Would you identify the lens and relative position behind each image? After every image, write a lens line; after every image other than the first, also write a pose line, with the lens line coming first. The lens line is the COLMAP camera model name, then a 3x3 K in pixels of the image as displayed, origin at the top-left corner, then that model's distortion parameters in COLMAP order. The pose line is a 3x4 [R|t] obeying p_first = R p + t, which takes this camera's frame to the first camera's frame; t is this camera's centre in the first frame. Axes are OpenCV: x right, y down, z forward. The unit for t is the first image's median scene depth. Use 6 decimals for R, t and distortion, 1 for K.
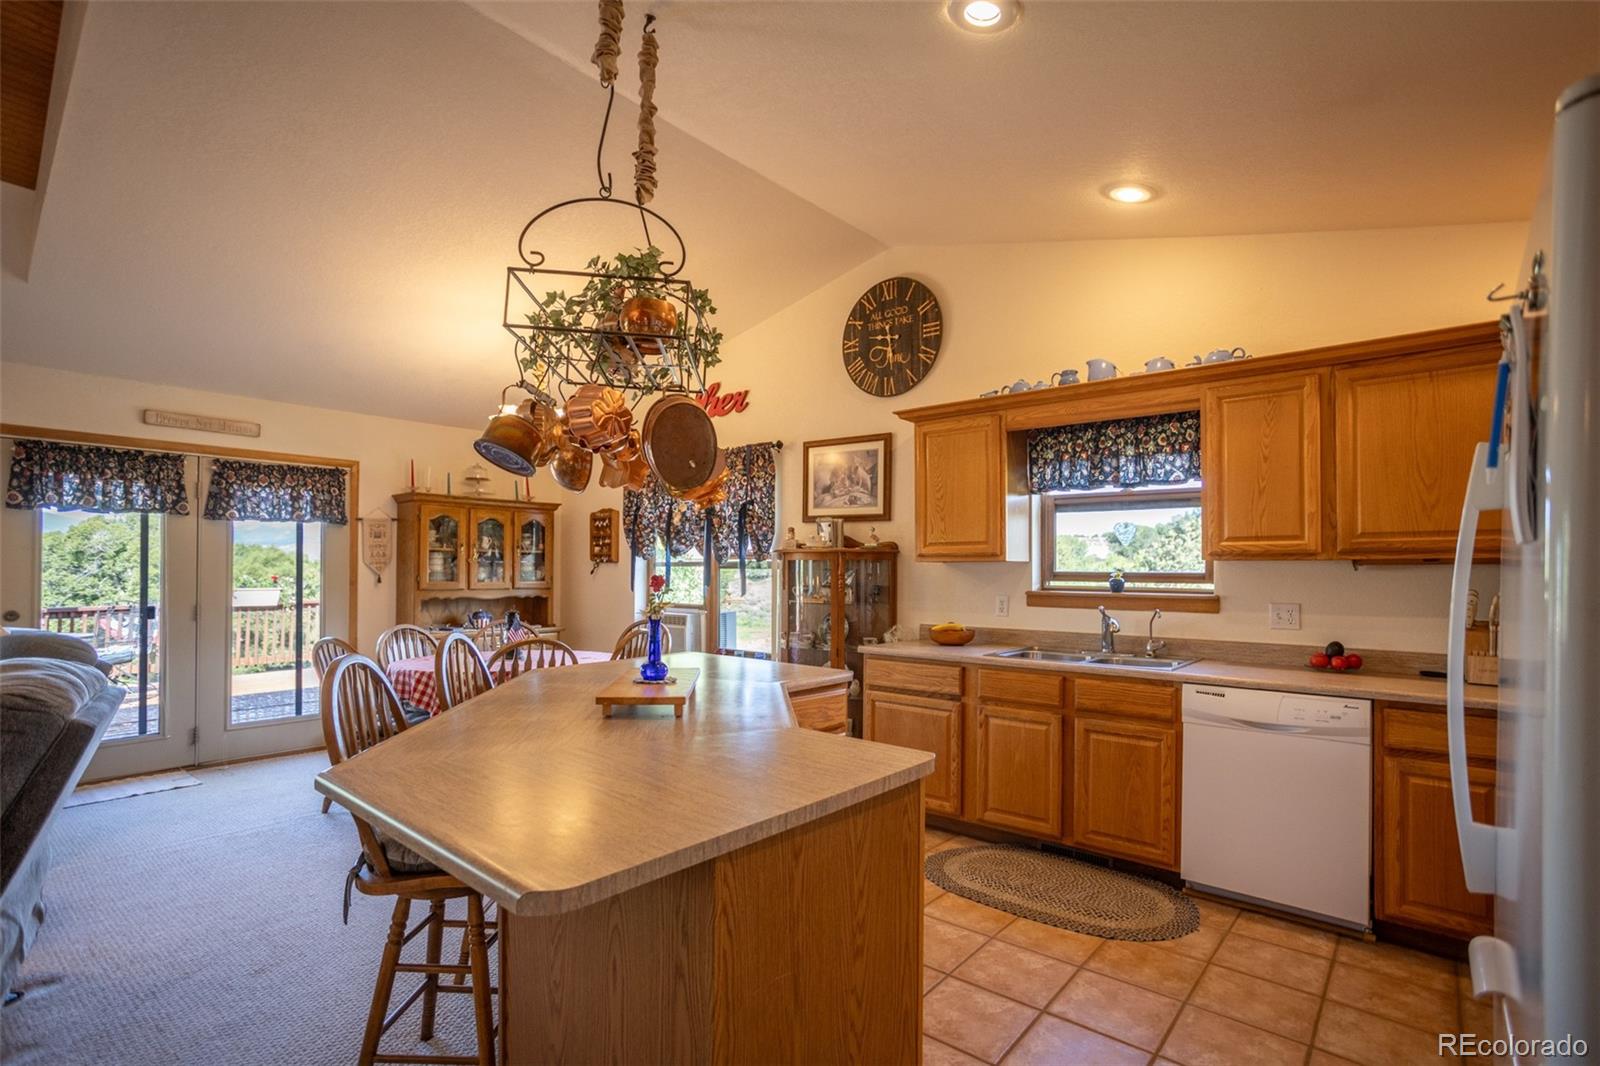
lens RADIAL K [[765.5, 0, 794.8], [0, 765.5, 554.1], [0, 0, 1]] dist [-0.035889, 0.023108]
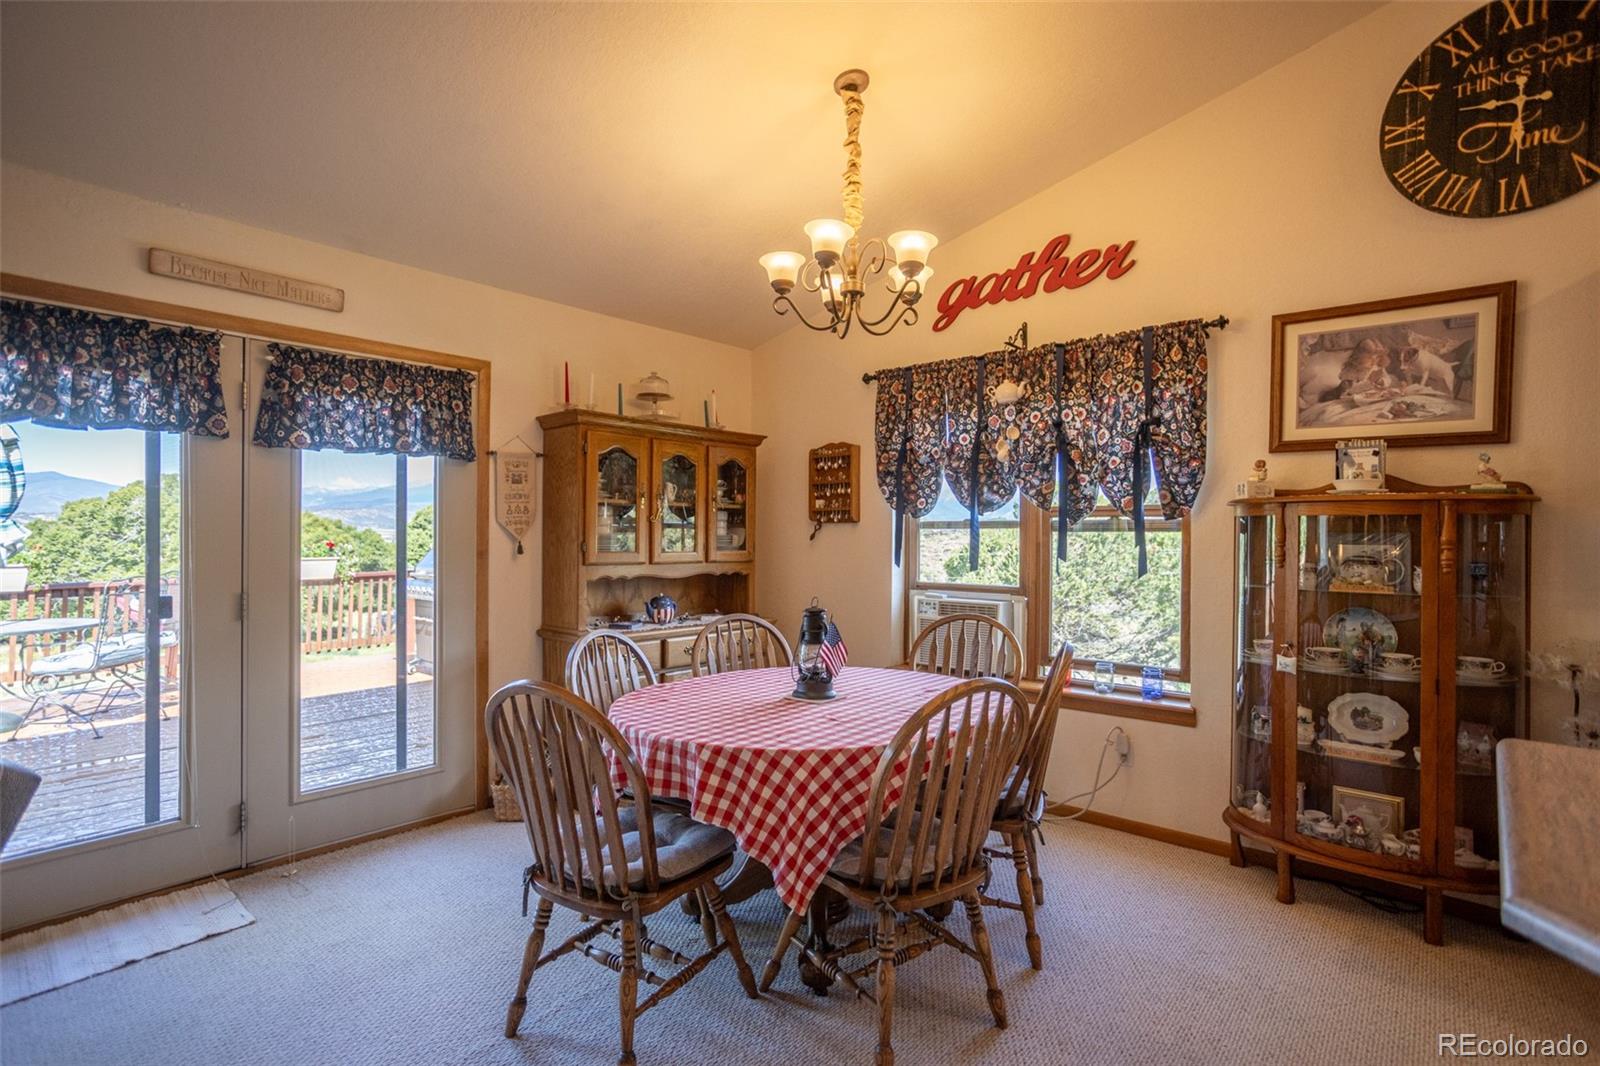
lens RADIAL K [[765.5, 0, 802.5], [0, 765.5, 528.5], [0, 0, 1]] dist [-0.035889, 0.023108]
pose [[0.999739, 0.002044, -0.022776, -0.358930], [-0.001814, 0.999947, 0.010099, 0.011865], [0.022795, -0.010055, 0.999690, 0.442930]]
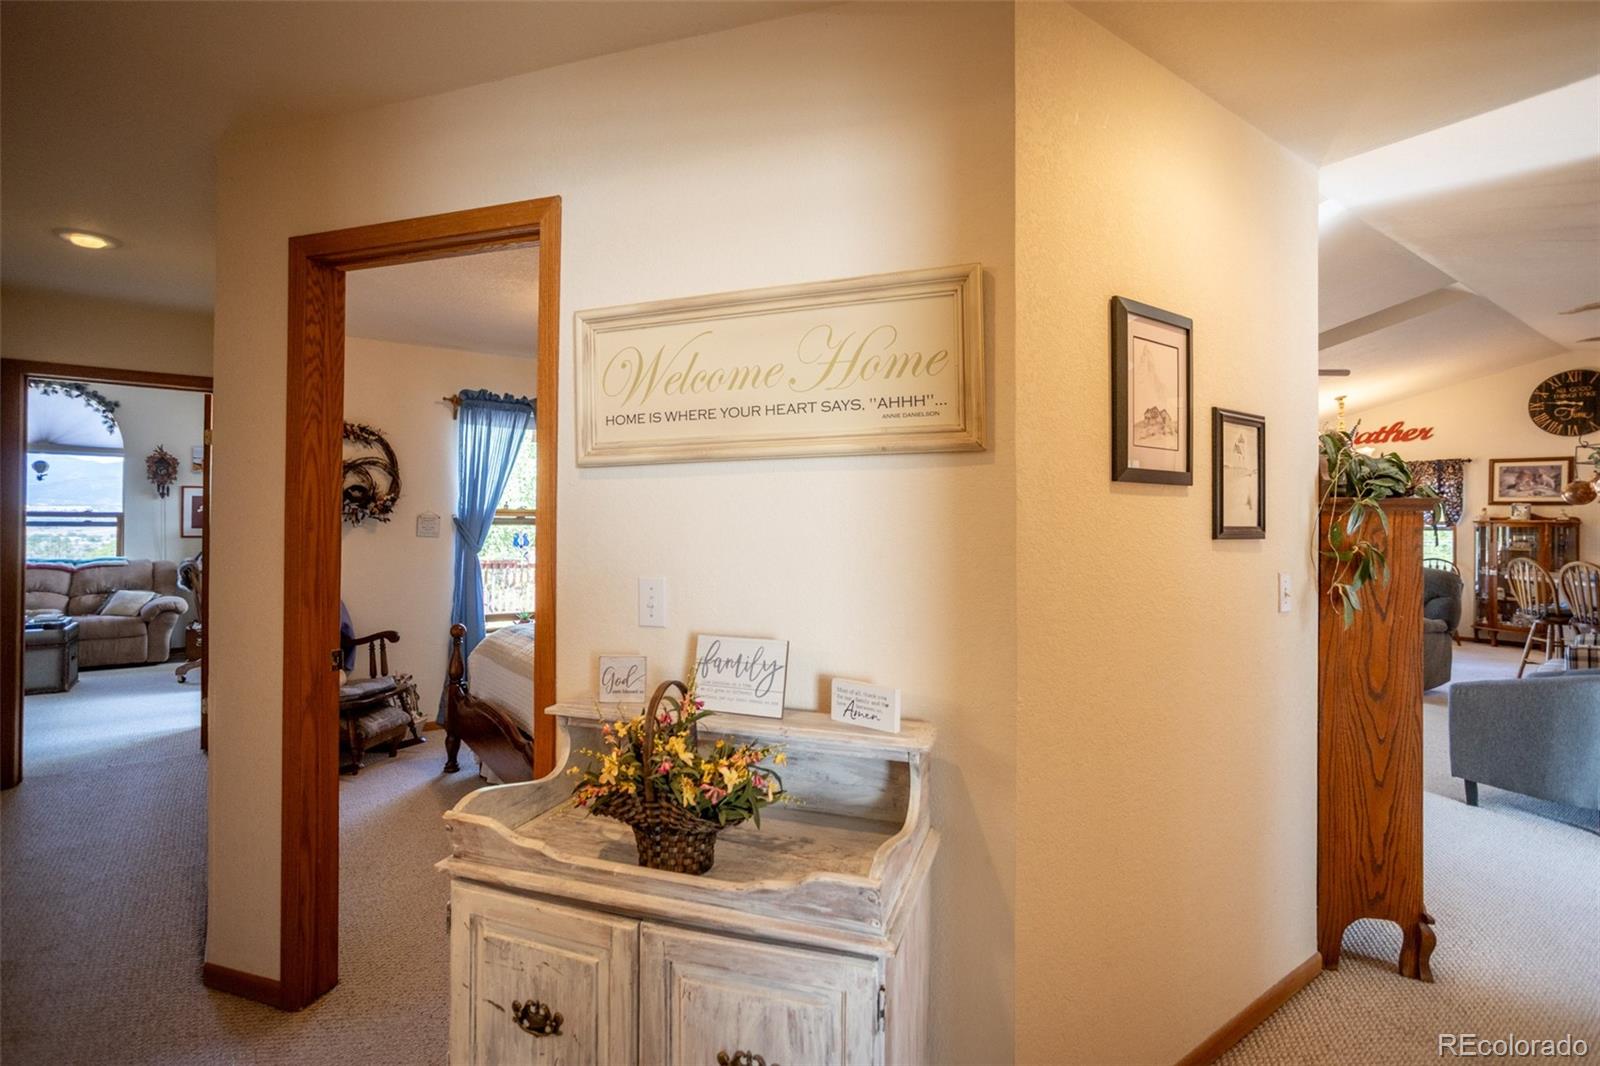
lens RADIAL K [[765.5, 0, 801.0], [0, 765.5, 512.7], [0, 0, 1]] dist [-0.035889, 0.023108]
pose [[0.970368, -0.001290, -0.241629, -1.182295], [0.002298, 0.999990, 0.003891, -0.036910], [0.241621, -0.004331, 0.970361, -1.137905]]
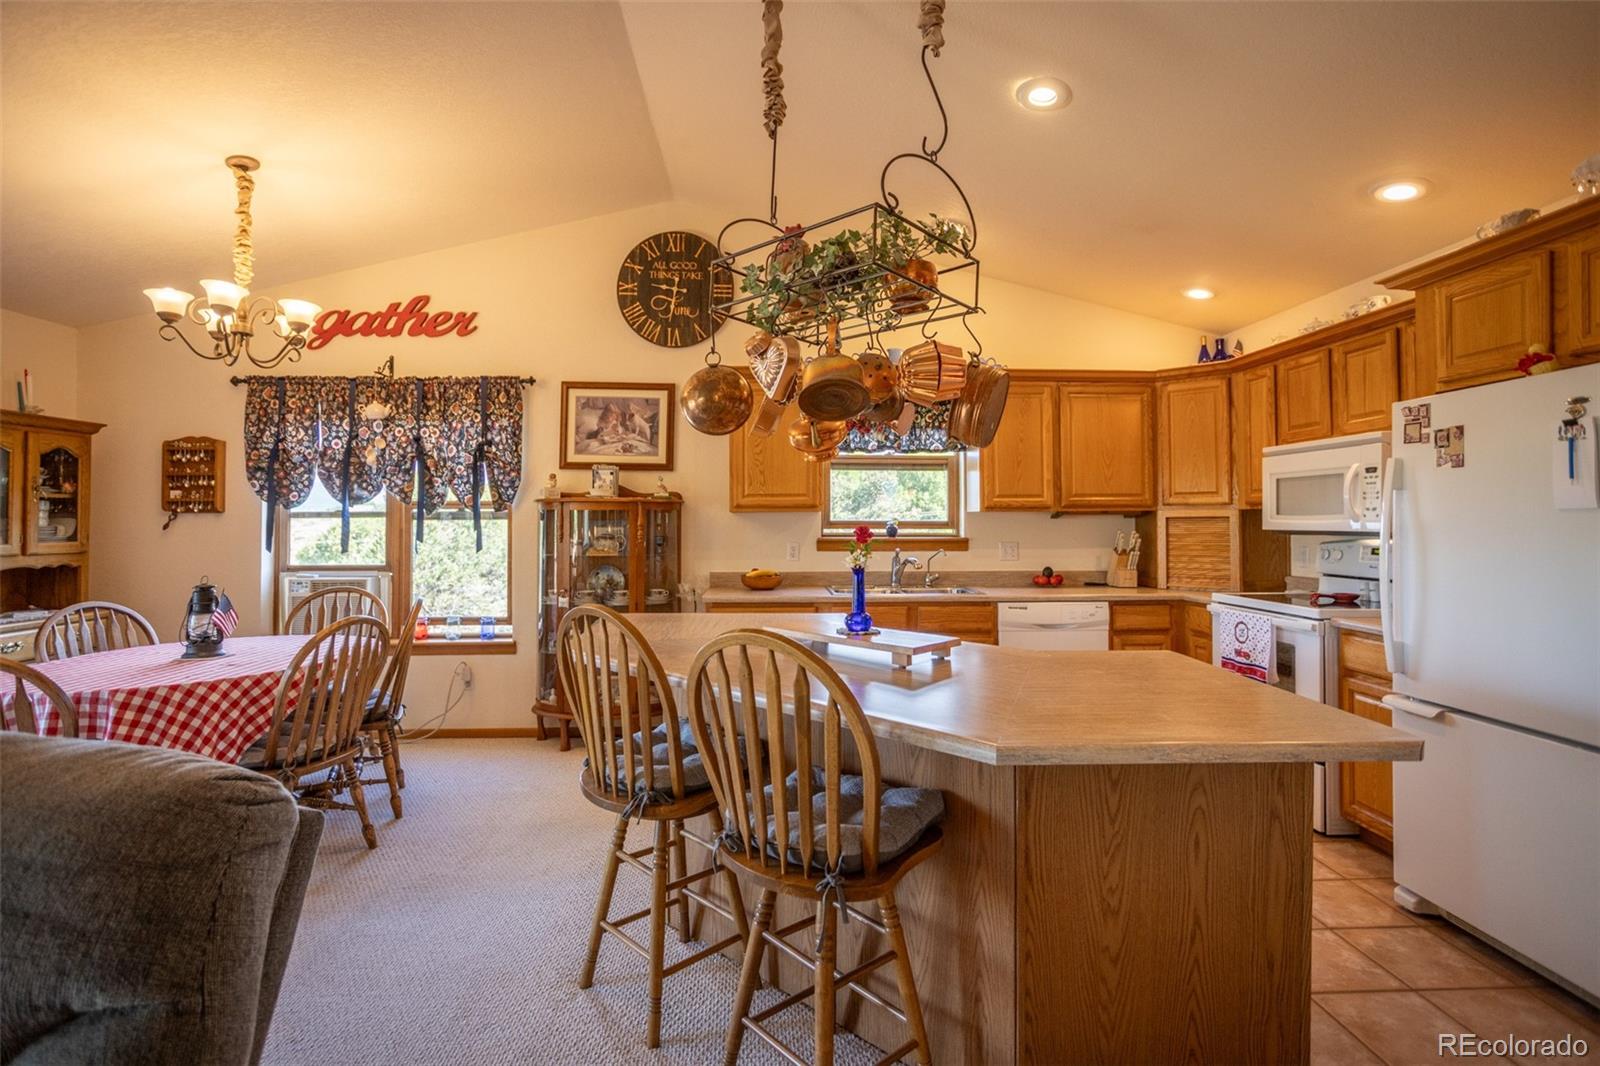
lens RADIAL K [[765.5, 0, 792.0], [0, 765.5, 504.7], [0, 0, 1]] dist [-0.035889, 0.023108]
pose [[0.736899, 0.007712, 0.675959, -0.430461], [-0.006625, 0.999969, -0.004187, 0.003086], [-0.675971, -0.001393, 0.736927, 0.151813]]
